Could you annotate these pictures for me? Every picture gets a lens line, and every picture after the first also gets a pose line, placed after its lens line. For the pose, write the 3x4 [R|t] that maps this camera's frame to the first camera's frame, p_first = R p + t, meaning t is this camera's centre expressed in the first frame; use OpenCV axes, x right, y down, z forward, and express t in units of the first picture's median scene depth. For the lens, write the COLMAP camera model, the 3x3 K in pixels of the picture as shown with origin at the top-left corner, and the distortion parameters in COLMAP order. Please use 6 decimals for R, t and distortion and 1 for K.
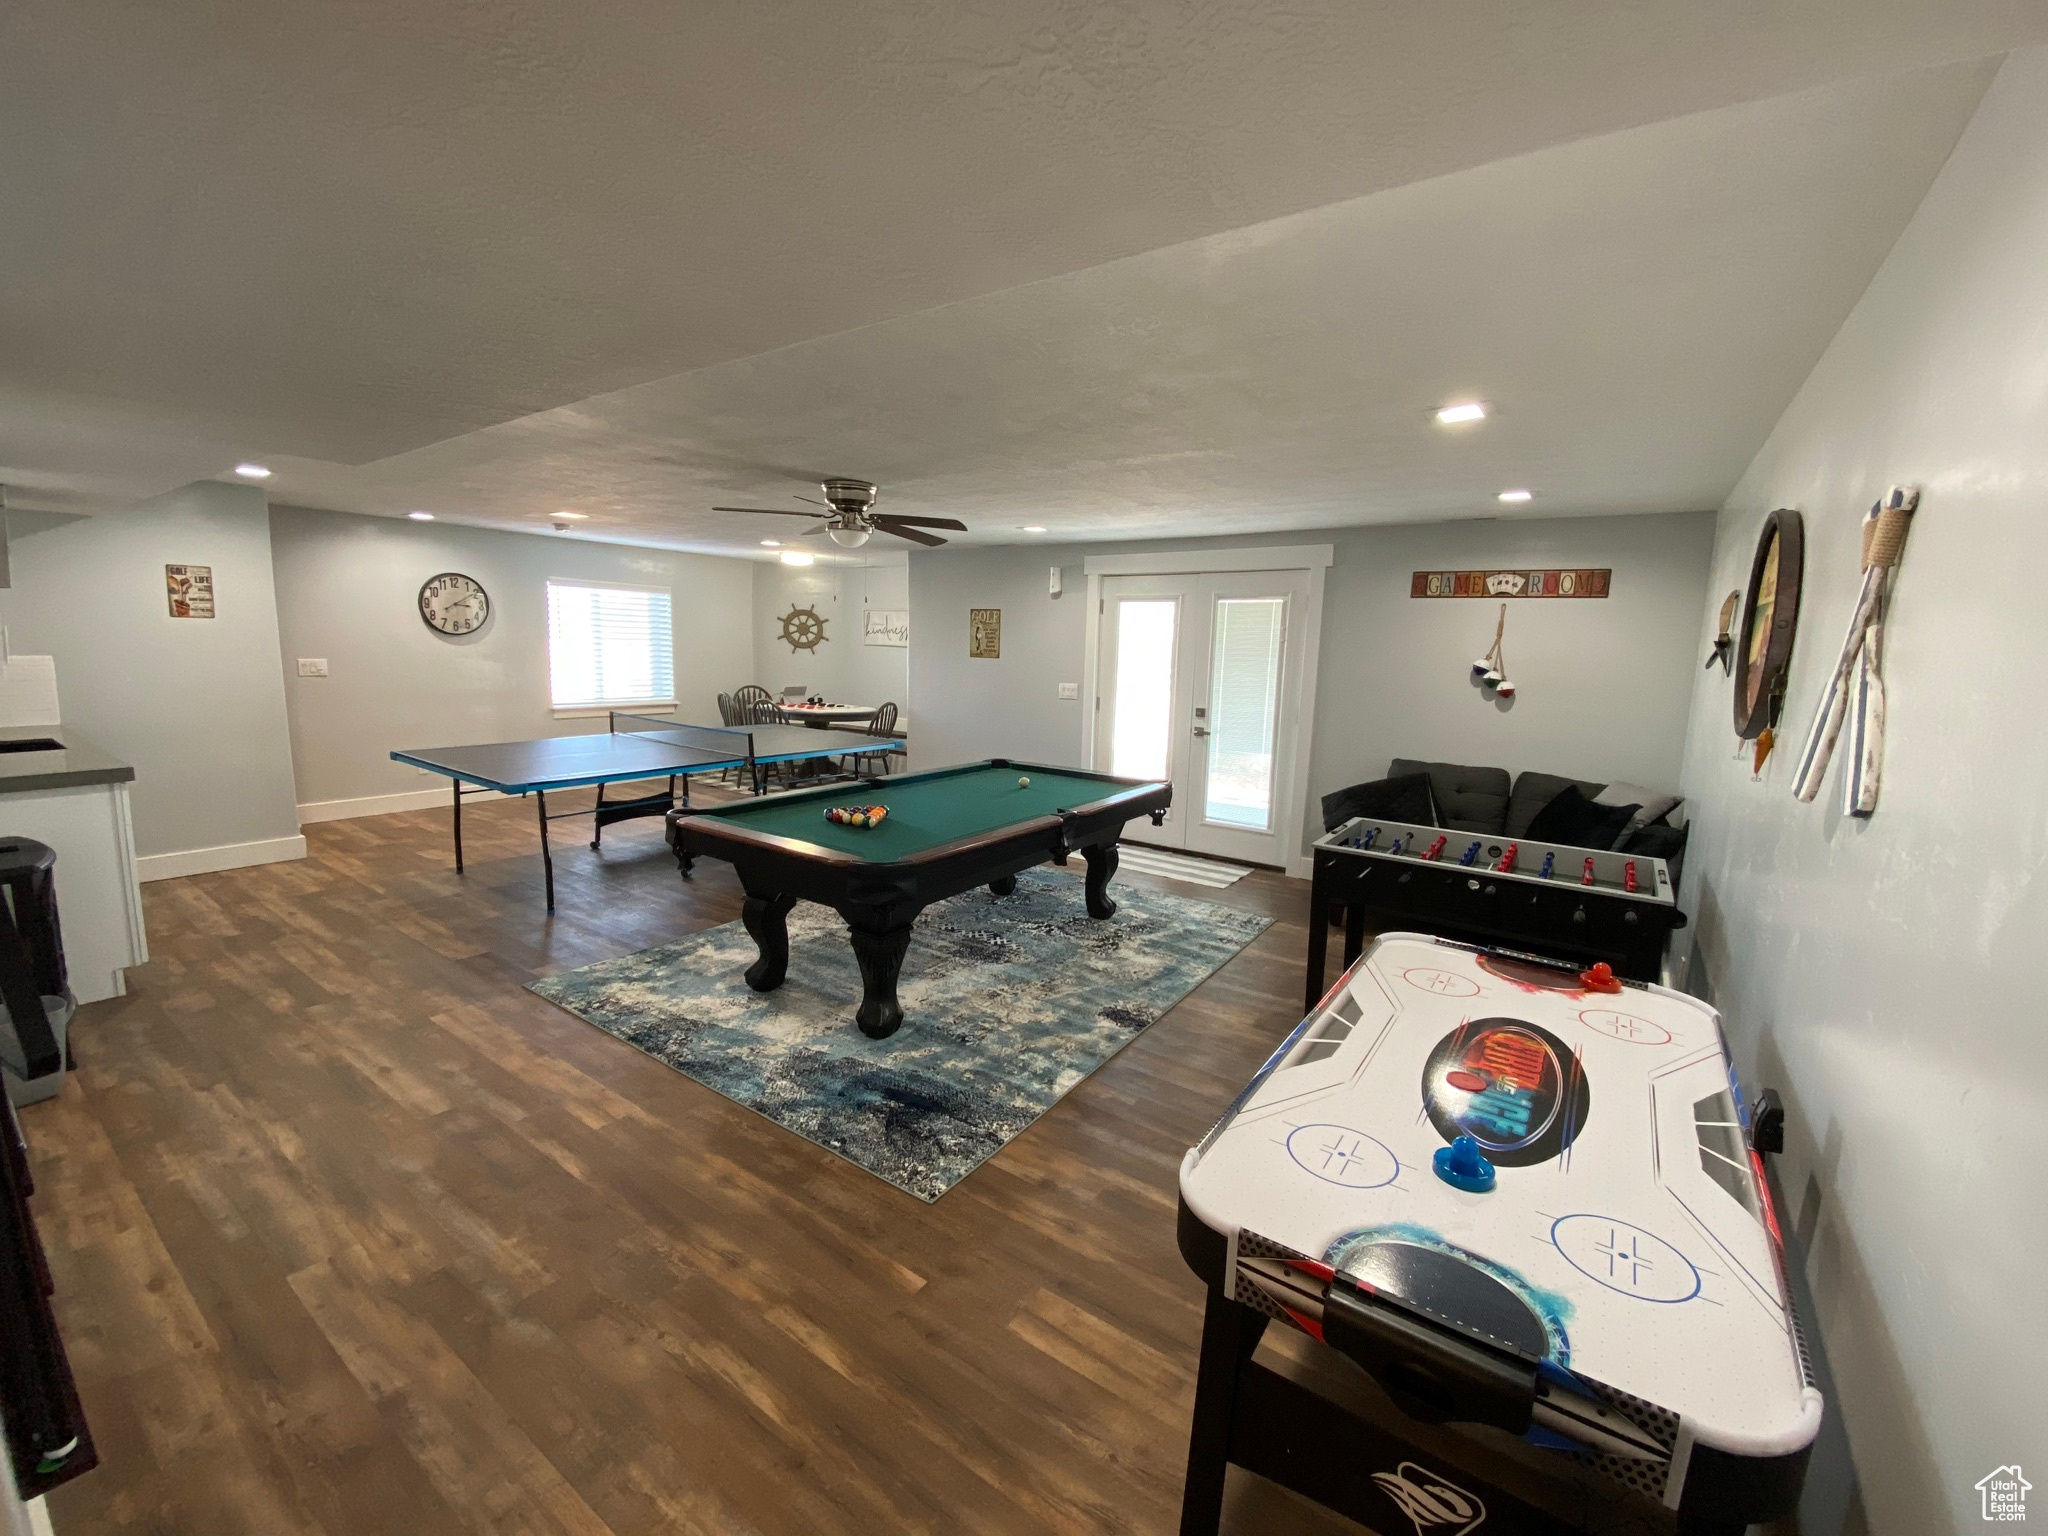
lens RADIAL K [[836.3, 0, 1039.8], [0, 836.3, 750.6], [0, 0, 1]] dist [0.008351, -0.015381]
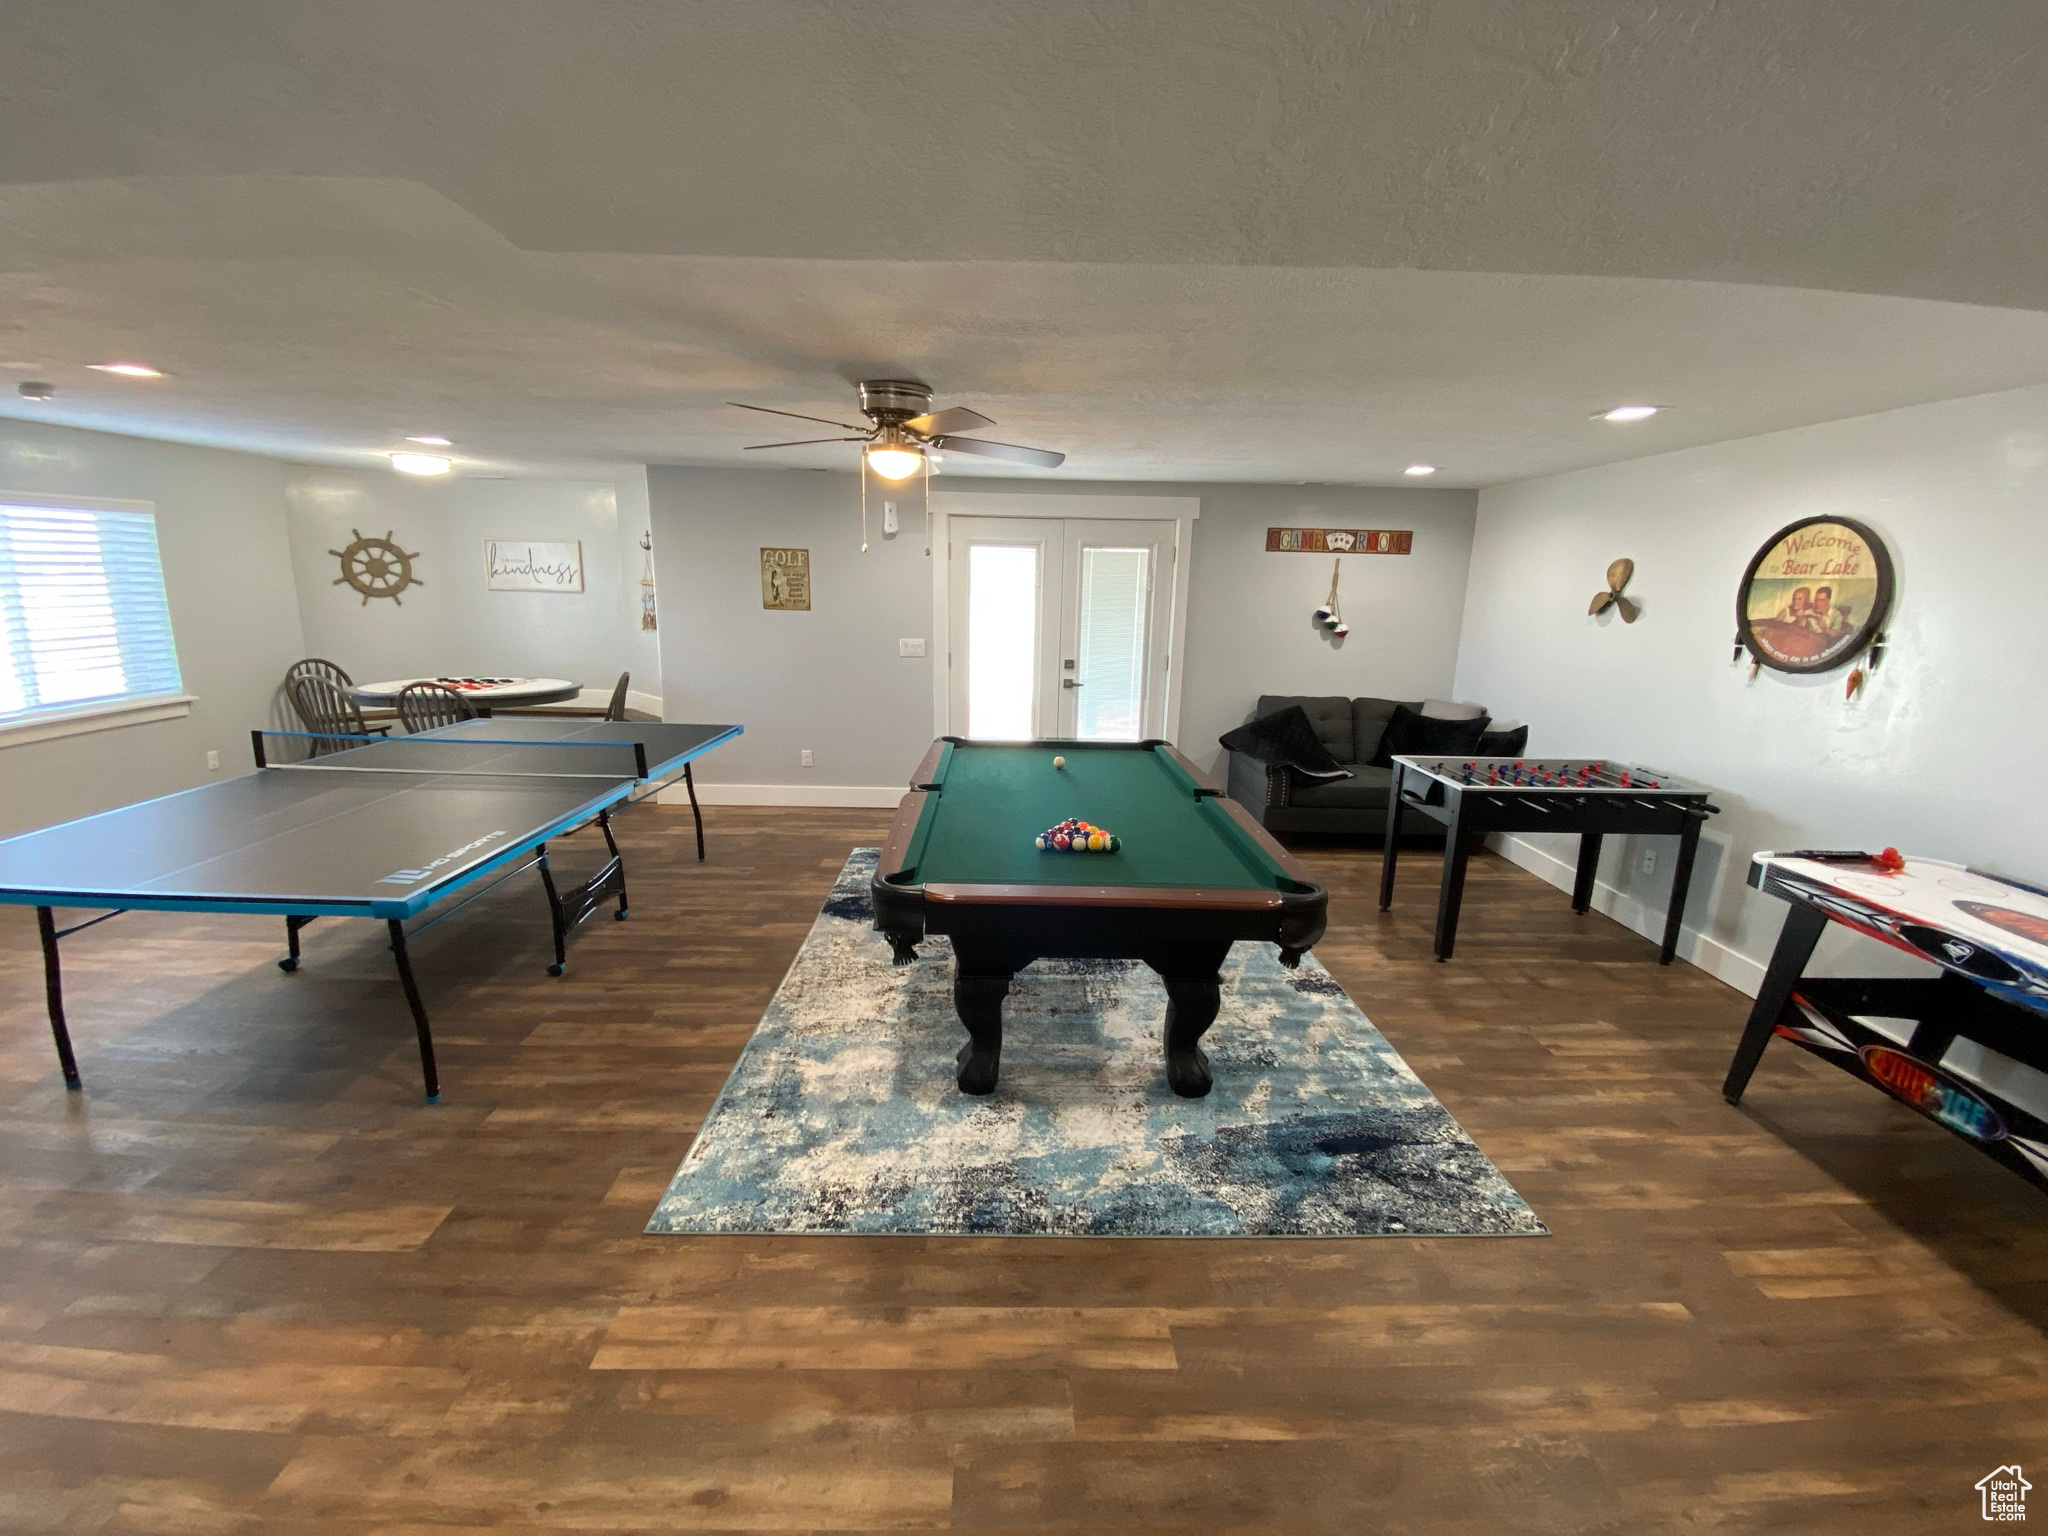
lens RADIAL K [[836.3, 0, 1018.3], [0, 836.3, 740.2], [0, 0, 1]] dist [0.008351, -0.015381]
pose [[0.807919, -0.119006, 0.577151, -0.734654], [0.074632, 0.992173, 0.100110, -0.100798], [-0.584548, -0.037807, 0.810478, 0.412207]]
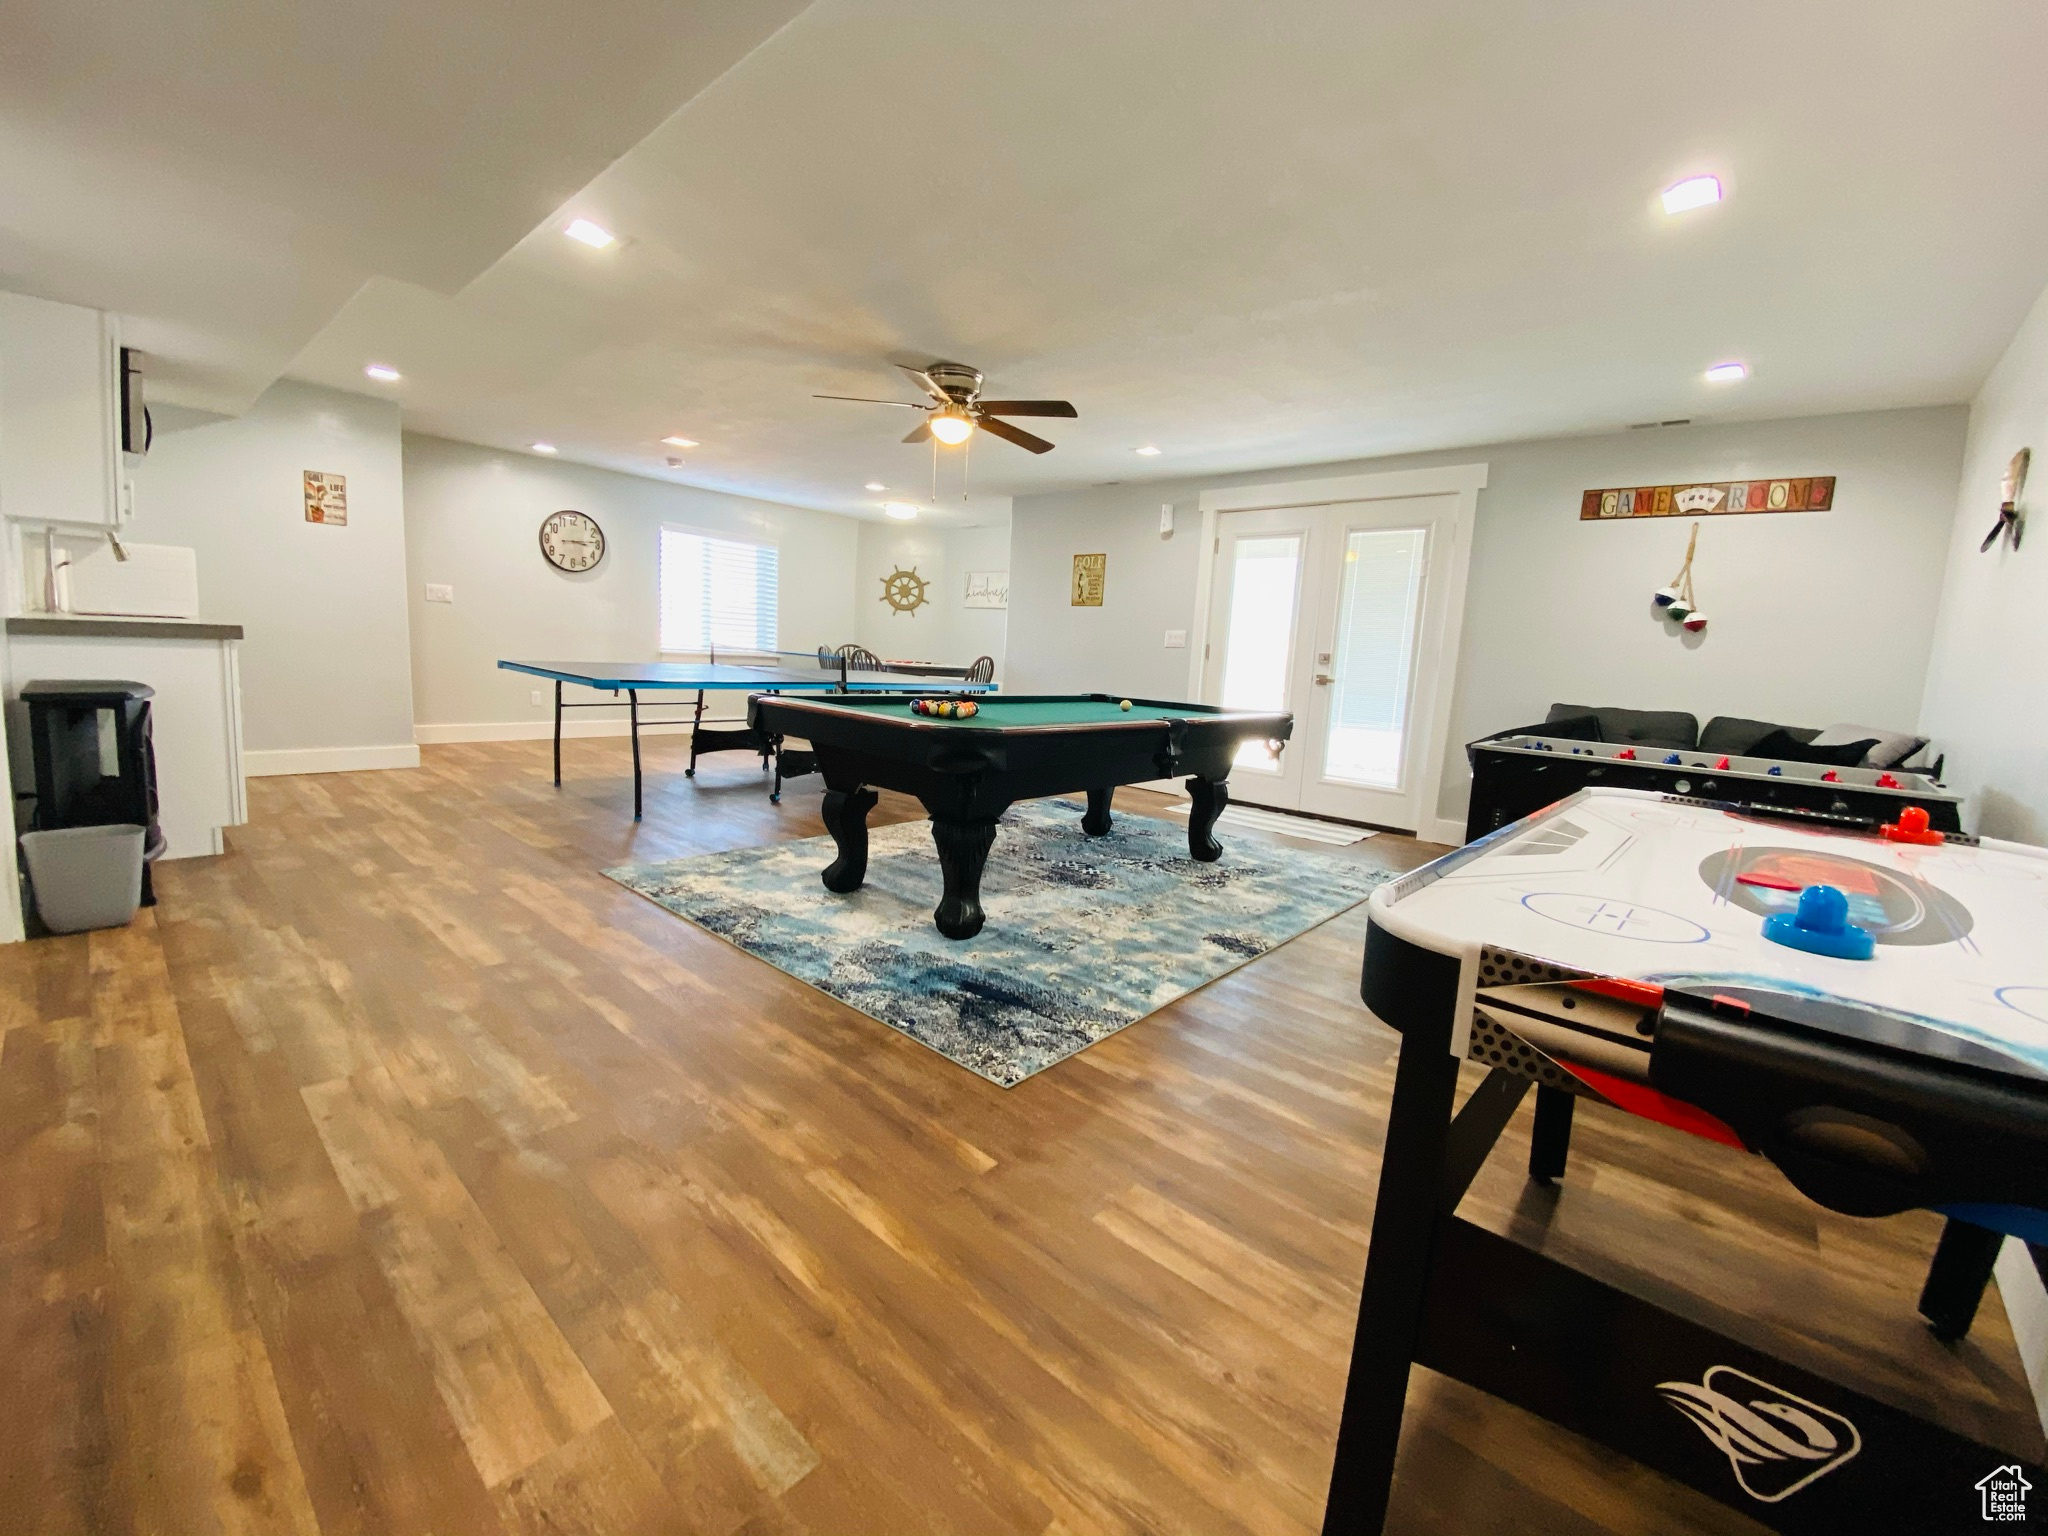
lens RADIAL K [[836.3, 0, 1037.7], [0, 836.3, 756.2], [0, 0, 1]] dist [0.008351, -0.015381]
pose [[0.992276, 0.041947, -0.116746, -0.008883], [-0.043336, 0.999017, -0.009378, 0.141640], [0.116238, 0.014365, 0.993118, 0.103209]]
